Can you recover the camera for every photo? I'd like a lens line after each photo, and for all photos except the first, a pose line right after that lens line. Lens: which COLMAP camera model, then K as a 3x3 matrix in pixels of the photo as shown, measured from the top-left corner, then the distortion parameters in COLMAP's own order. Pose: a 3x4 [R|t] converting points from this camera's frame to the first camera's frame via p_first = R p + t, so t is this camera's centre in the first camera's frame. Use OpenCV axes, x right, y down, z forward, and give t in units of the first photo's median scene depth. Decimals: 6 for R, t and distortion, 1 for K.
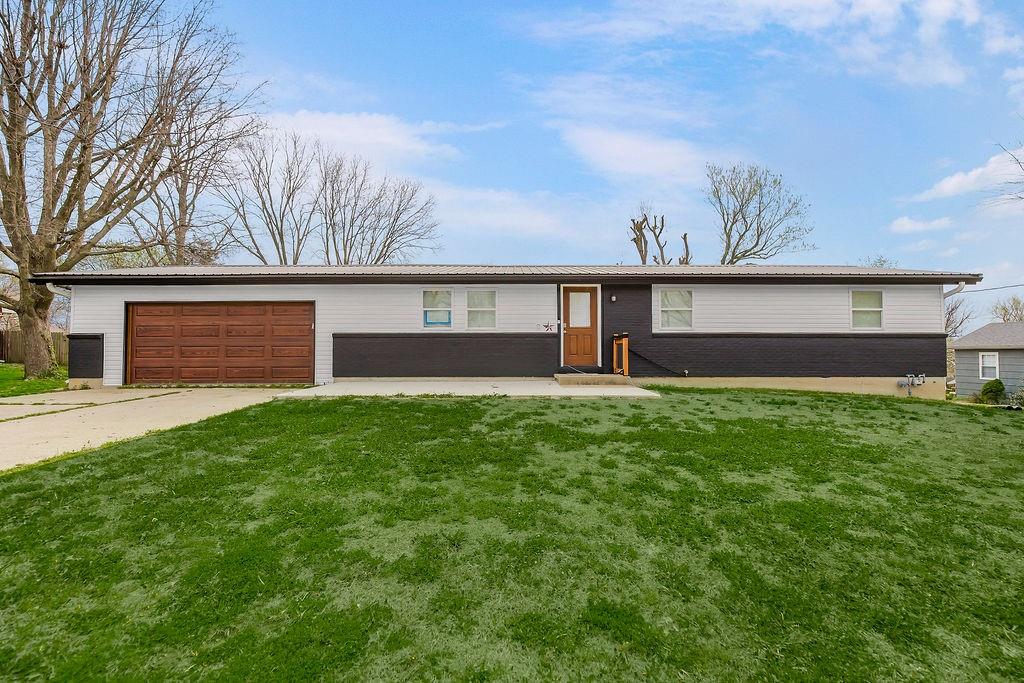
lens RADIAL K [[465.4, 0, 509.0], [0, 465.4, 341.9], [0, 0, 1]] dist [0.000087, 0.000171]
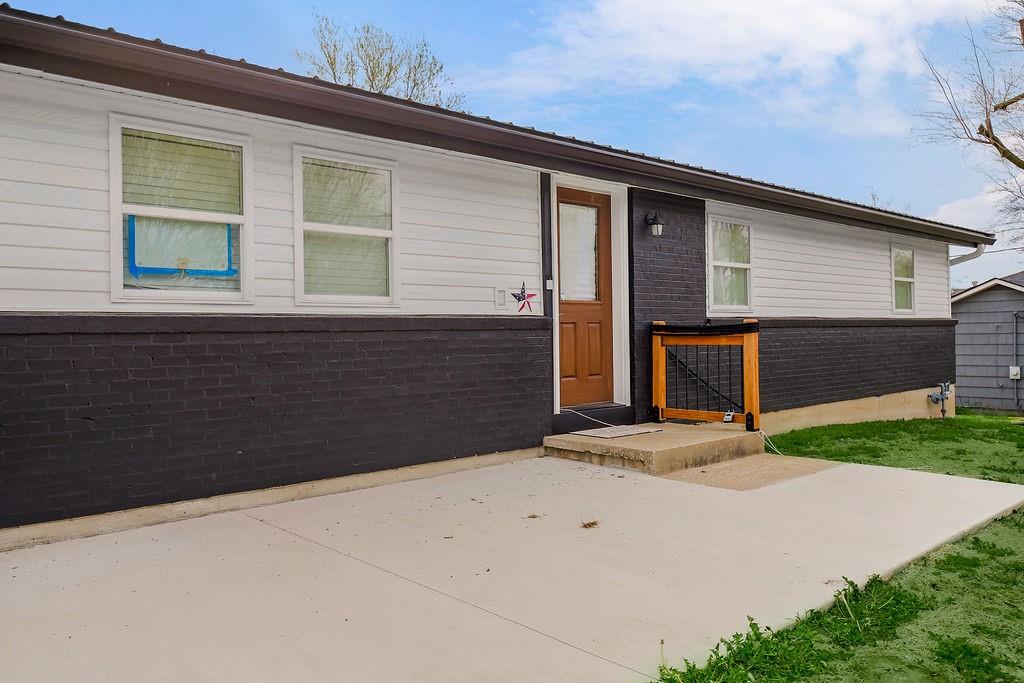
lens RADIAL K [[770.1, 0, 512.9], [0, 770.1, 339.7], [0, 0, 1]] dist [0.062577, 0.001520]
pose [[0.754165, -0.015120, 0.656511, -0.290100], [0.002295, 0.999789, 0.020390, -0.013747], [-0.656681, -0.013871, 0.754040, 0.582075]]
